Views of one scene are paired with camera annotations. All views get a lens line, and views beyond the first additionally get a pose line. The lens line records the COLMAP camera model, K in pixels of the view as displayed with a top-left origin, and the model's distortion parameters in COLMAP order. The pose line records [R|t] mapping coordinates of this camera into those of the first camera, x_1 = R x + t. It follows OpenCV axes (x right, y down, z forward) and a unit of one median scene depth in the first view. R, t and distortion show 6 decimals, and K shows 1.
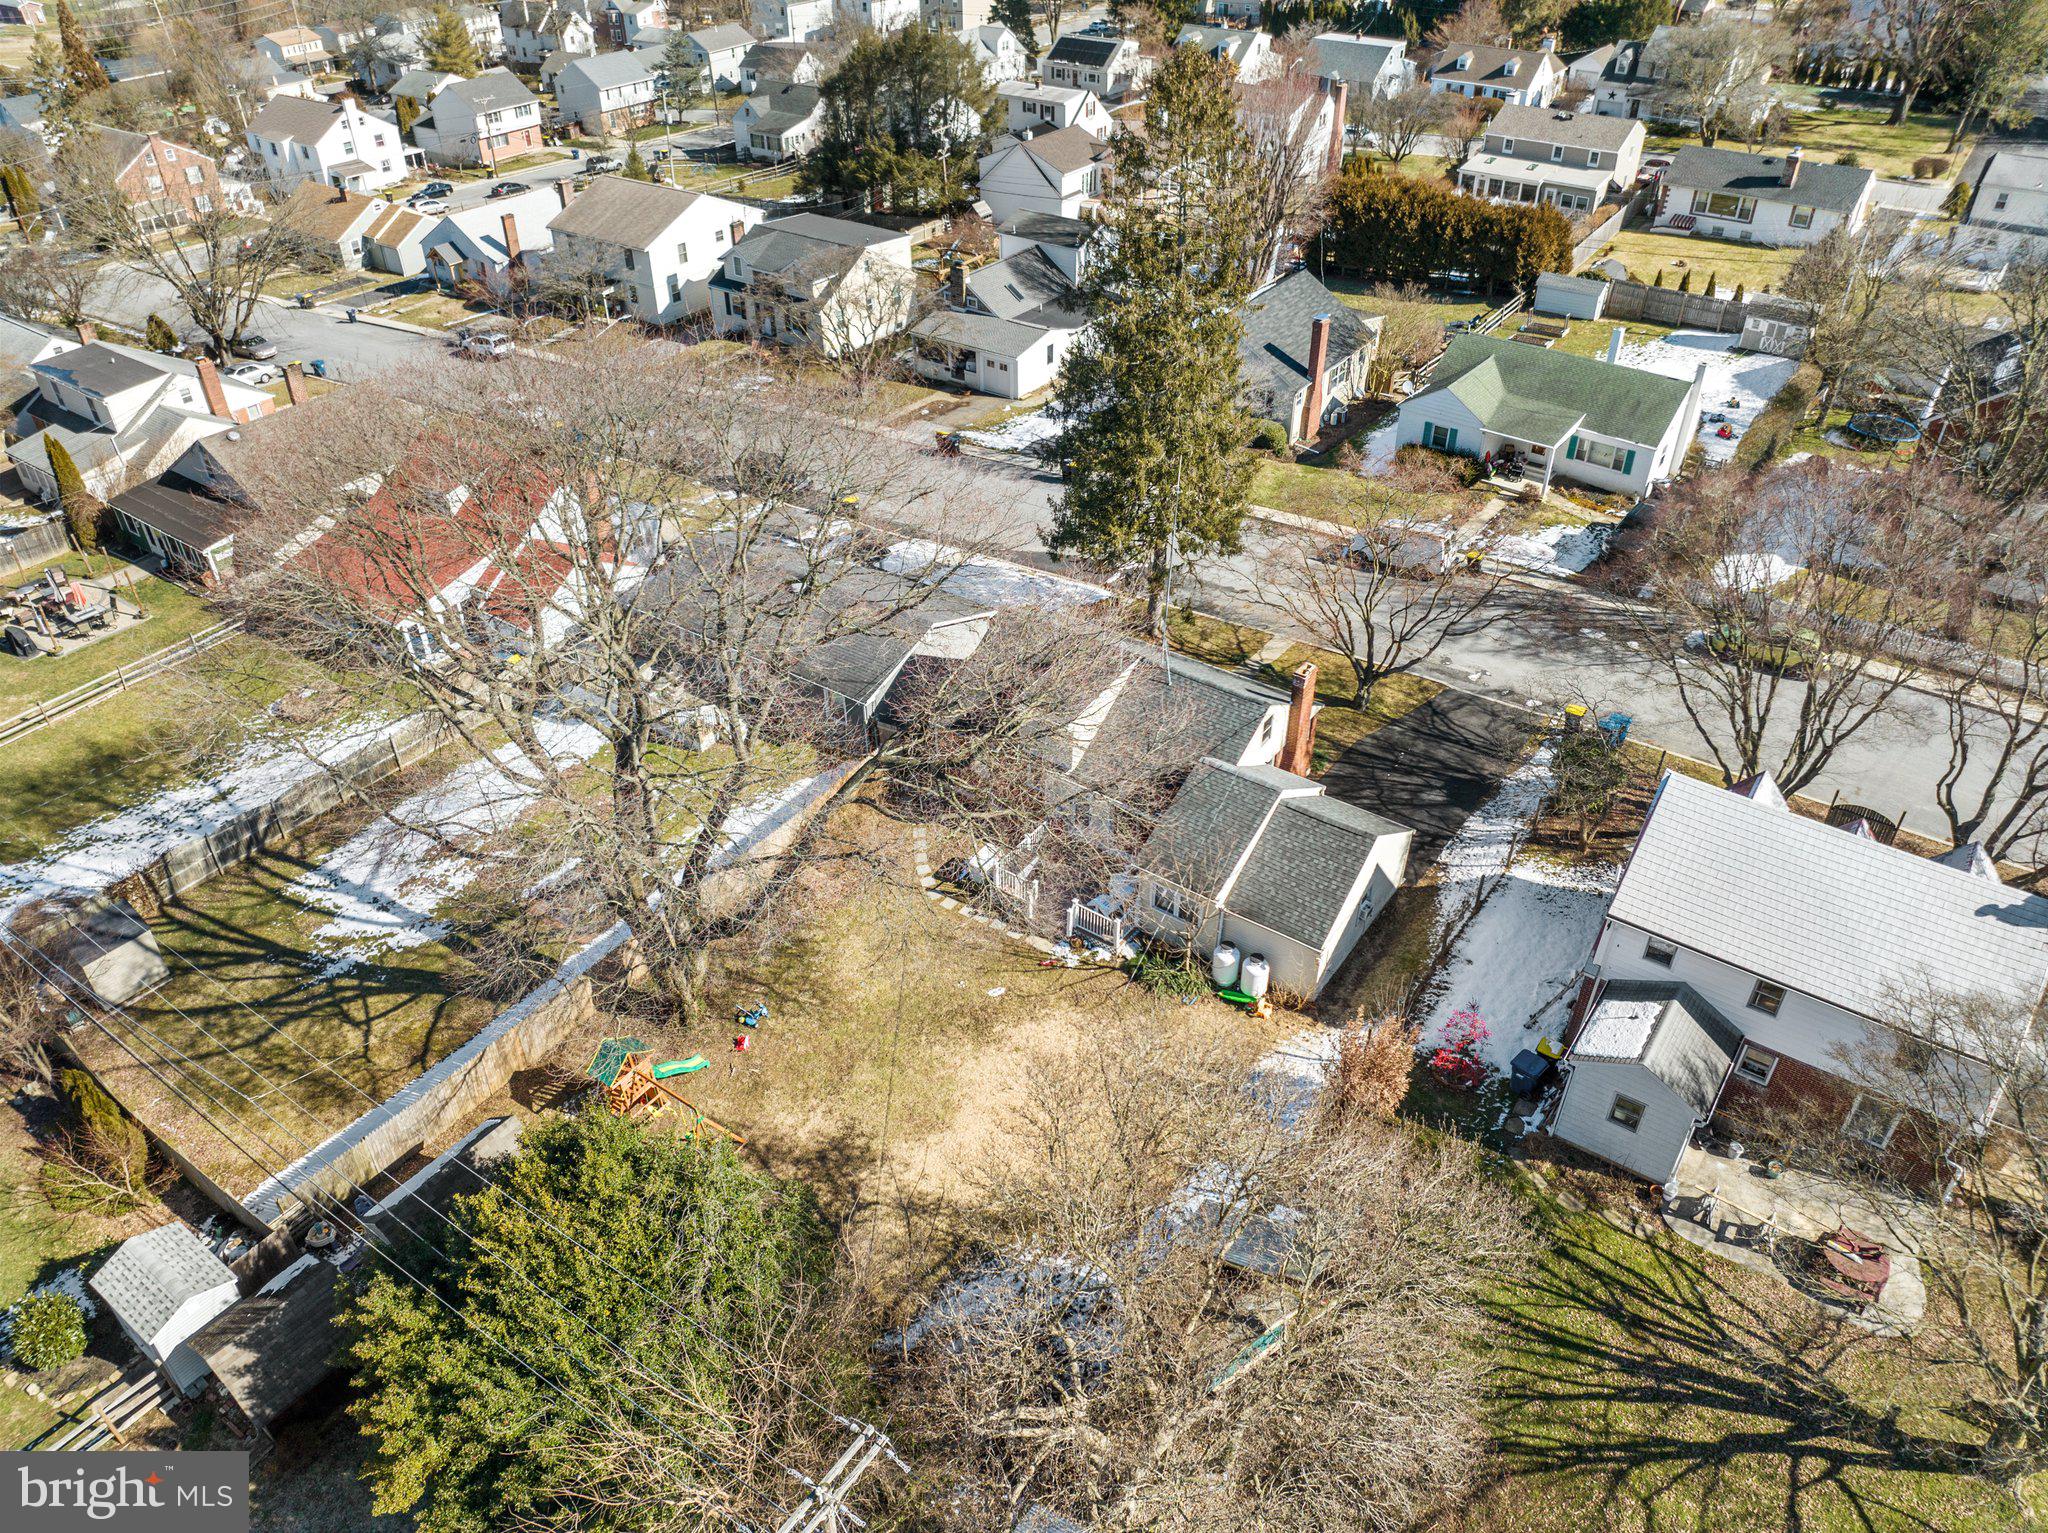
lens RADIAL K [[1436.7, 0, 1028.0], [0, 1436.7, 767.5], [0, 0, 1]] dist [-0.040344, -0.001669]
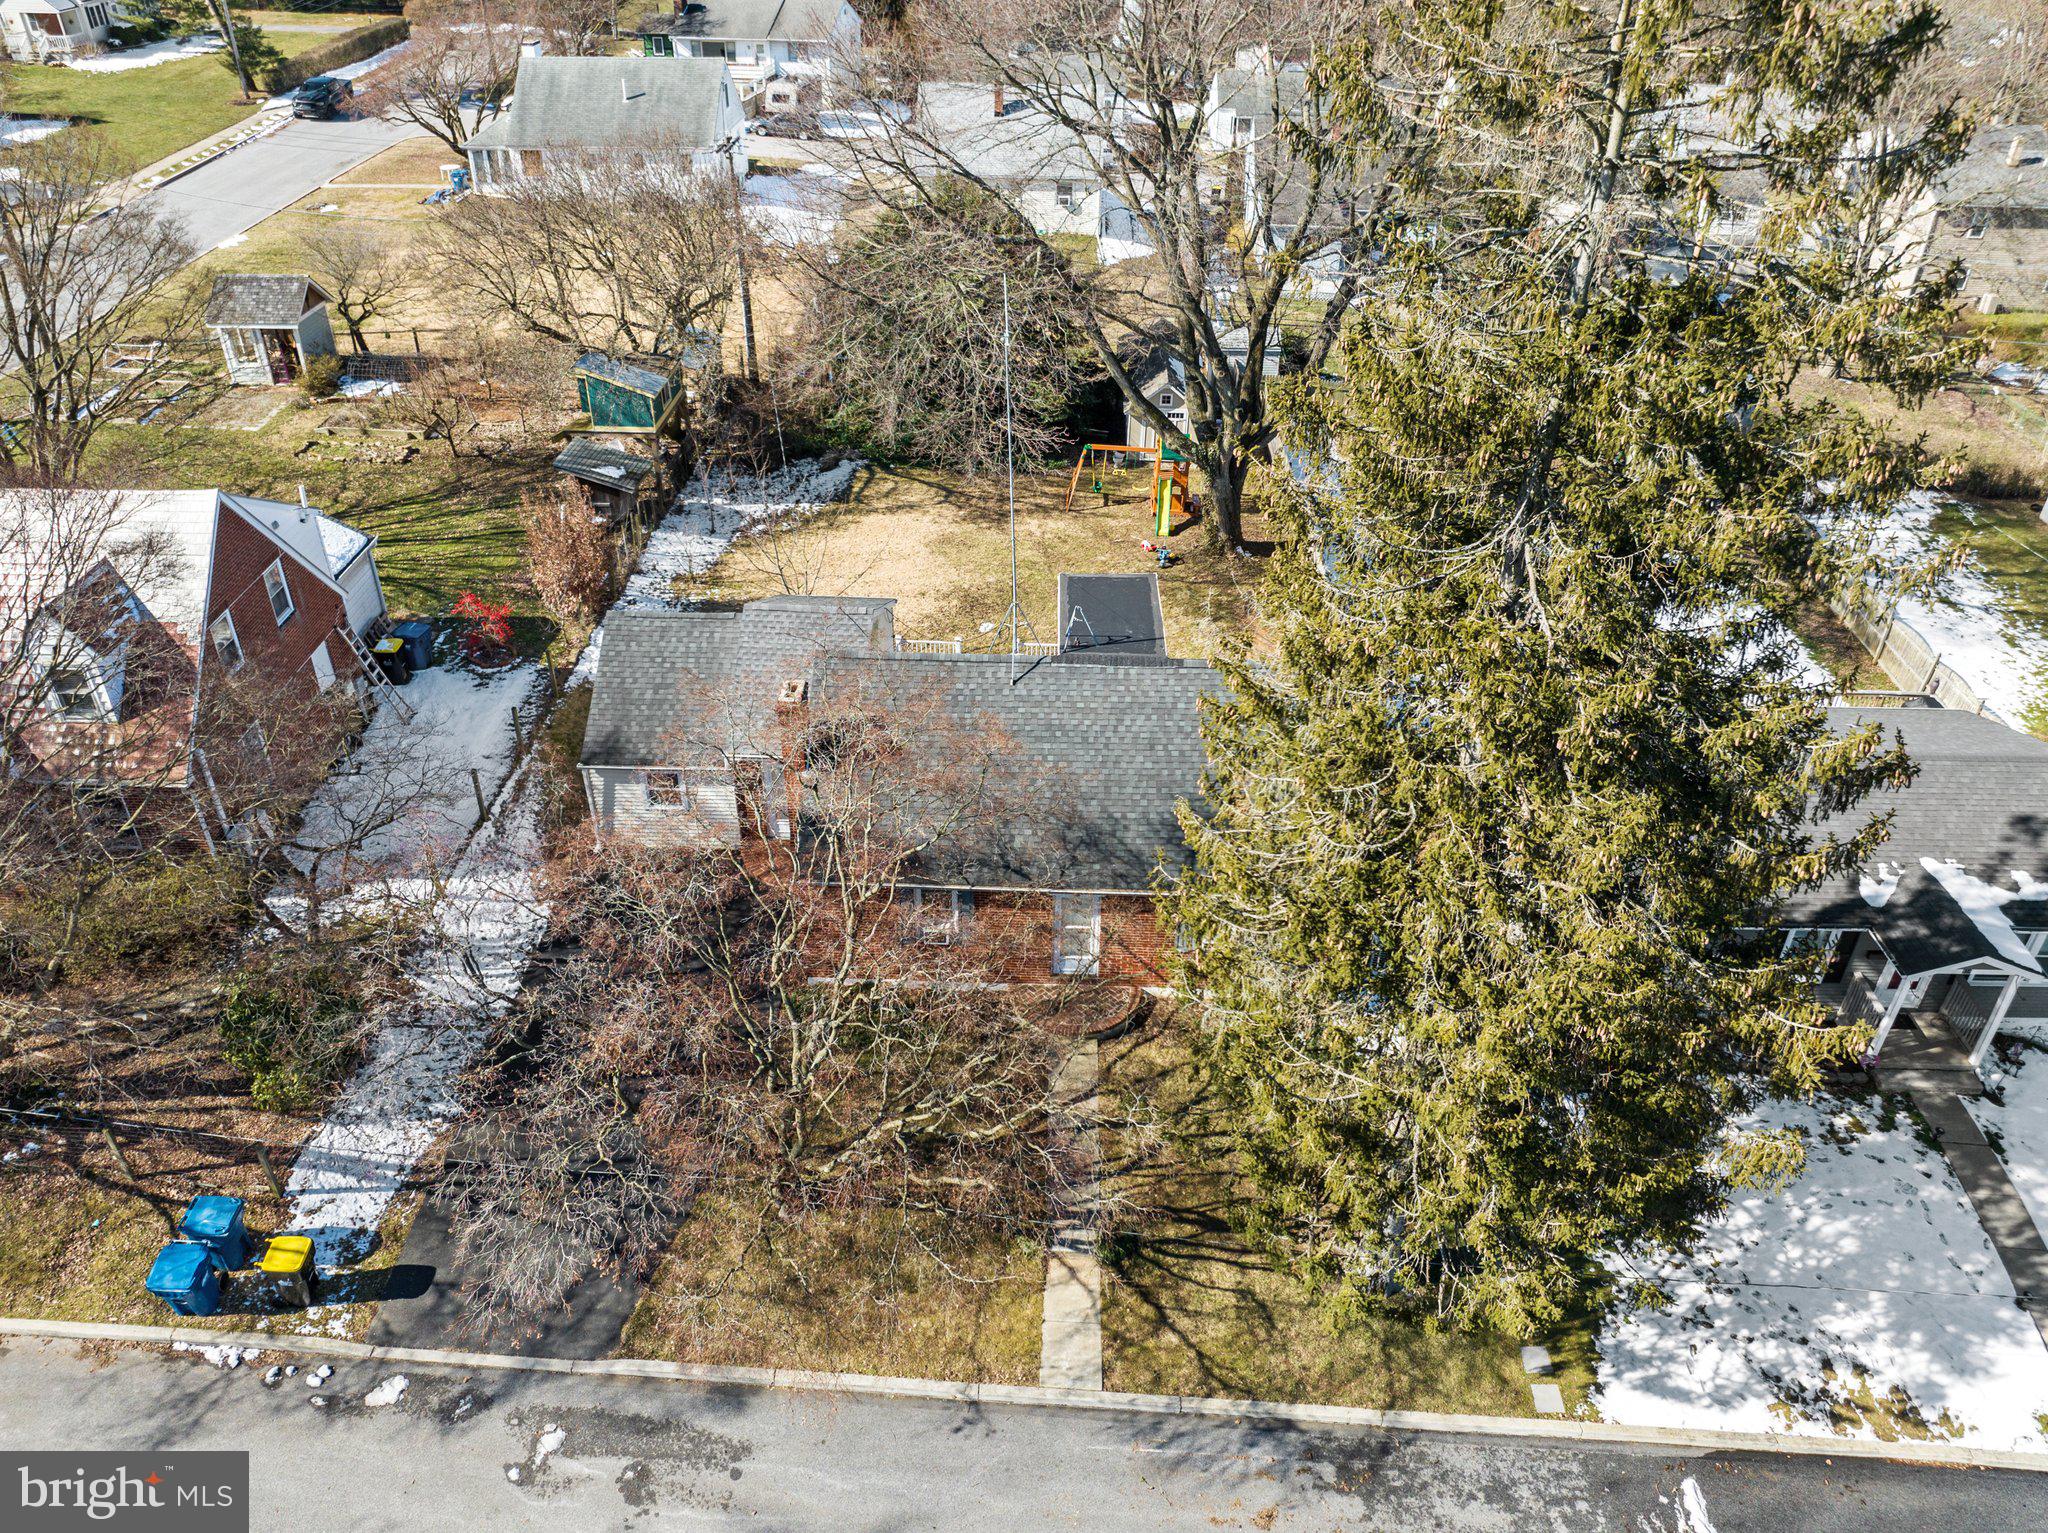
lens RADIAL K [[1482.7, 0, 1036.0], [0, 1482.7, 762.9], [0, 0, 1]] dist [-0.055845, 0.025283]
pose [[-0.826831, 0.309385, -0.469715, 0.261317], [-0.342129, 0.386200, 0.856620, -0.392219], [0.446429, 0.868983, -0.213473, 0.778808]]
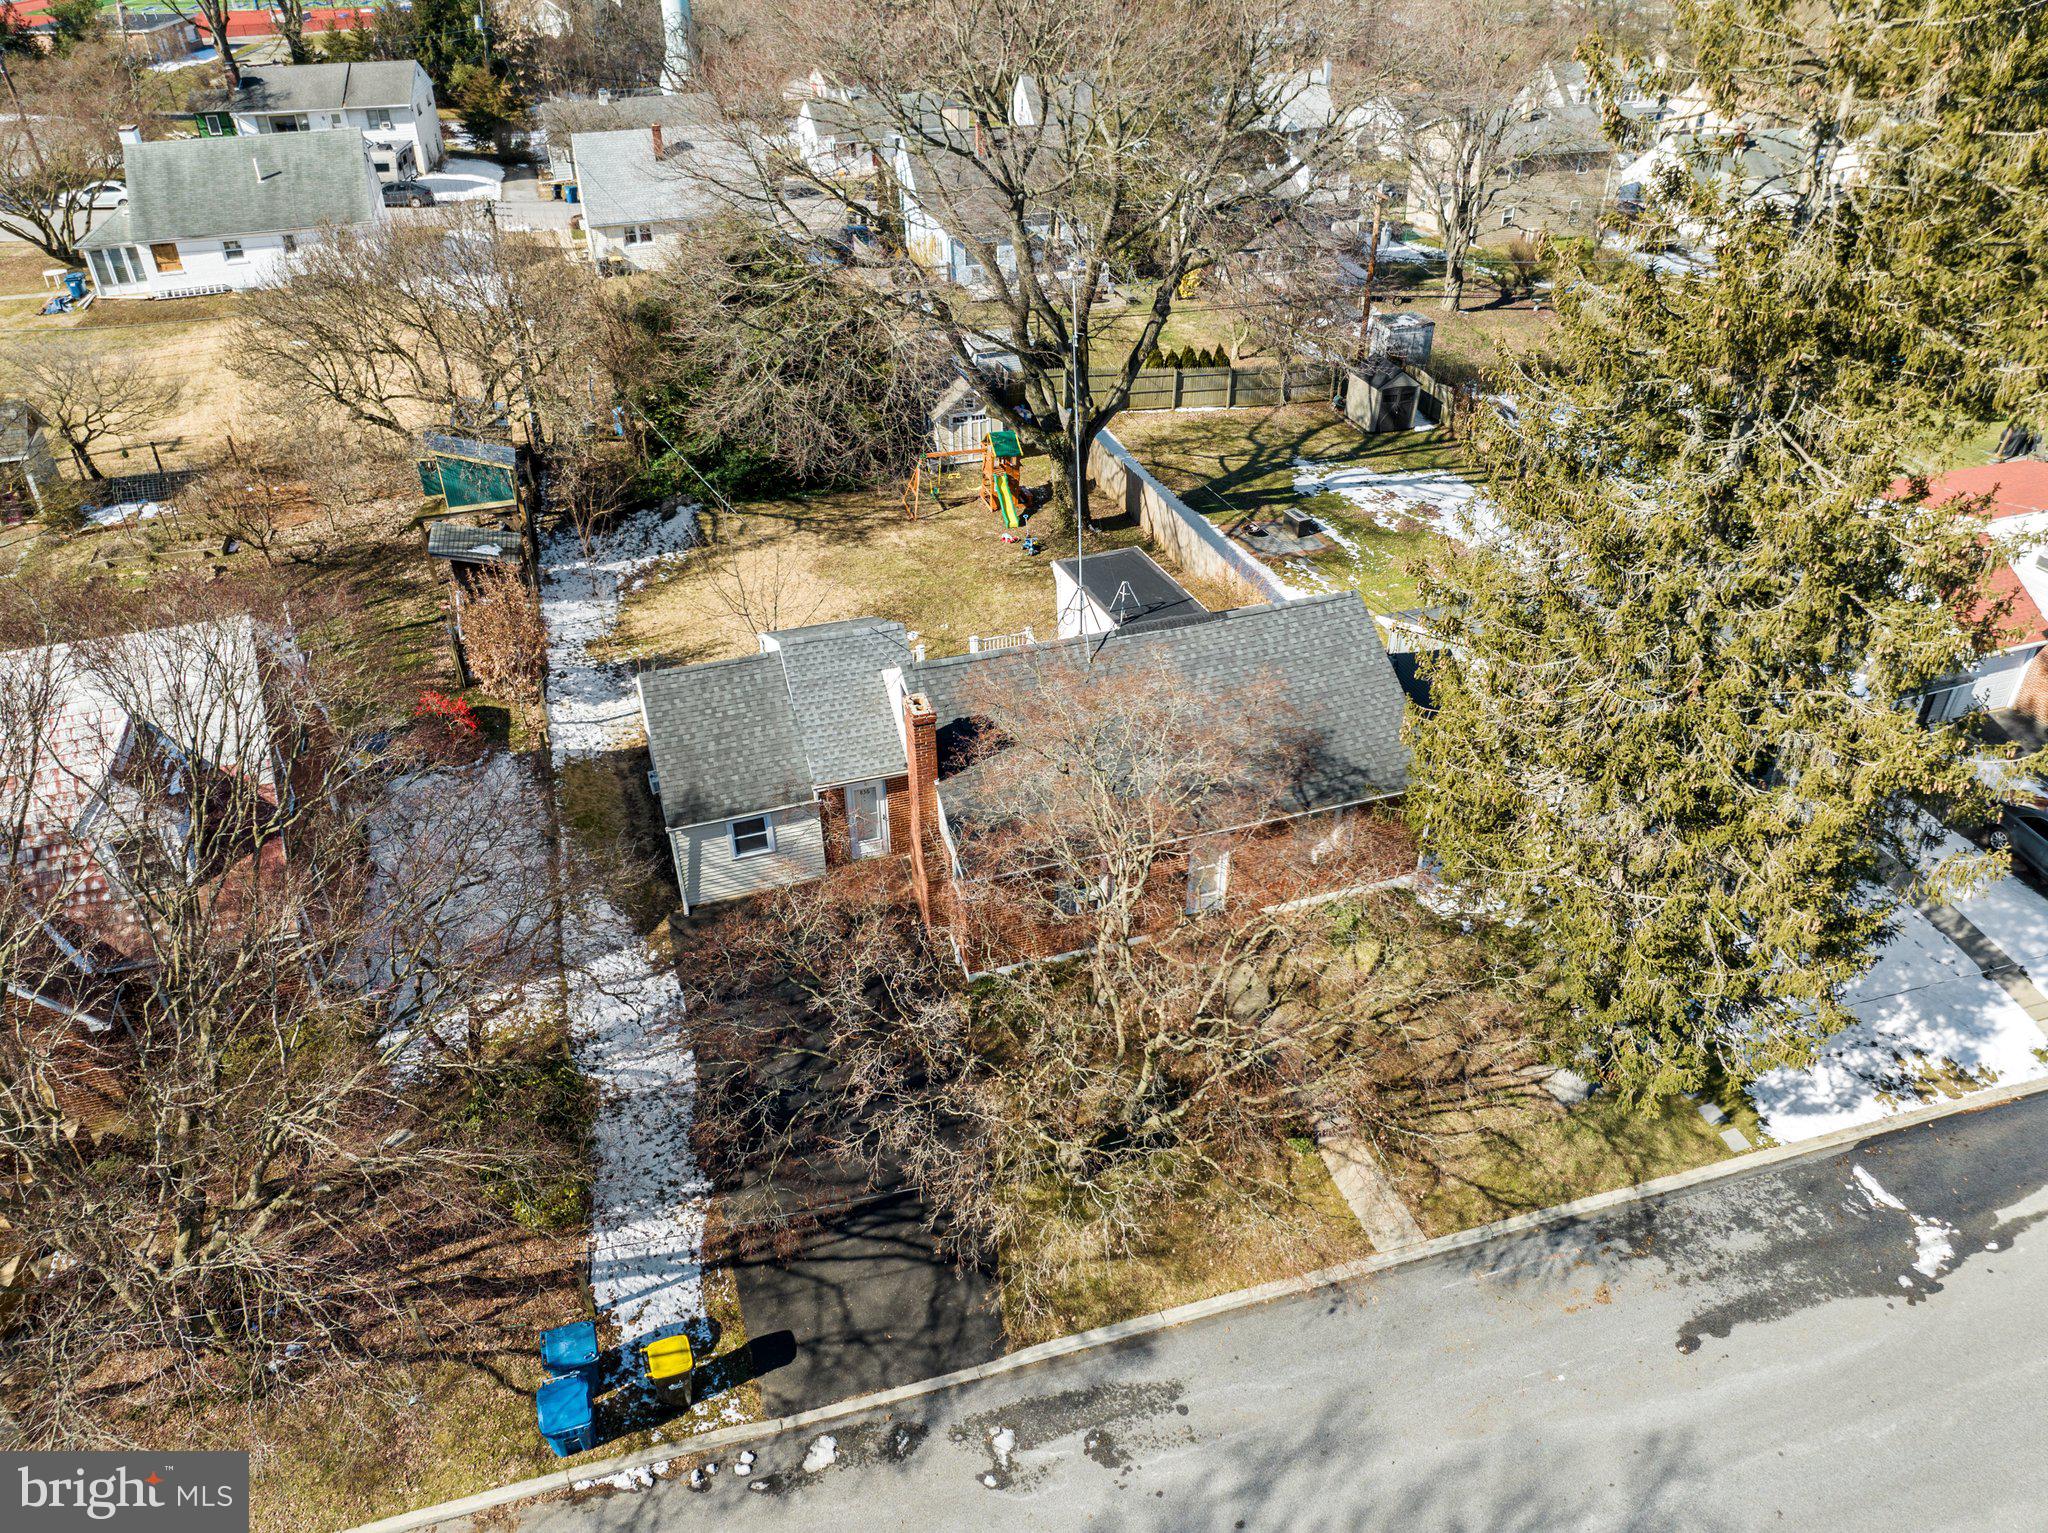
lens RADIAL K [[1441.1, 0, 1031.8], [0, 1441.1, 764.5], [0, 0, 1]] dist [-0.062288, 0.035255]
pose [[-0.585478, 0.456517, -0.669931, 0.377416], [-0.475207, 0.476253, 0.739839, -0.340232], [0.656805, 0.751516, -0.061896, 0.707207]]
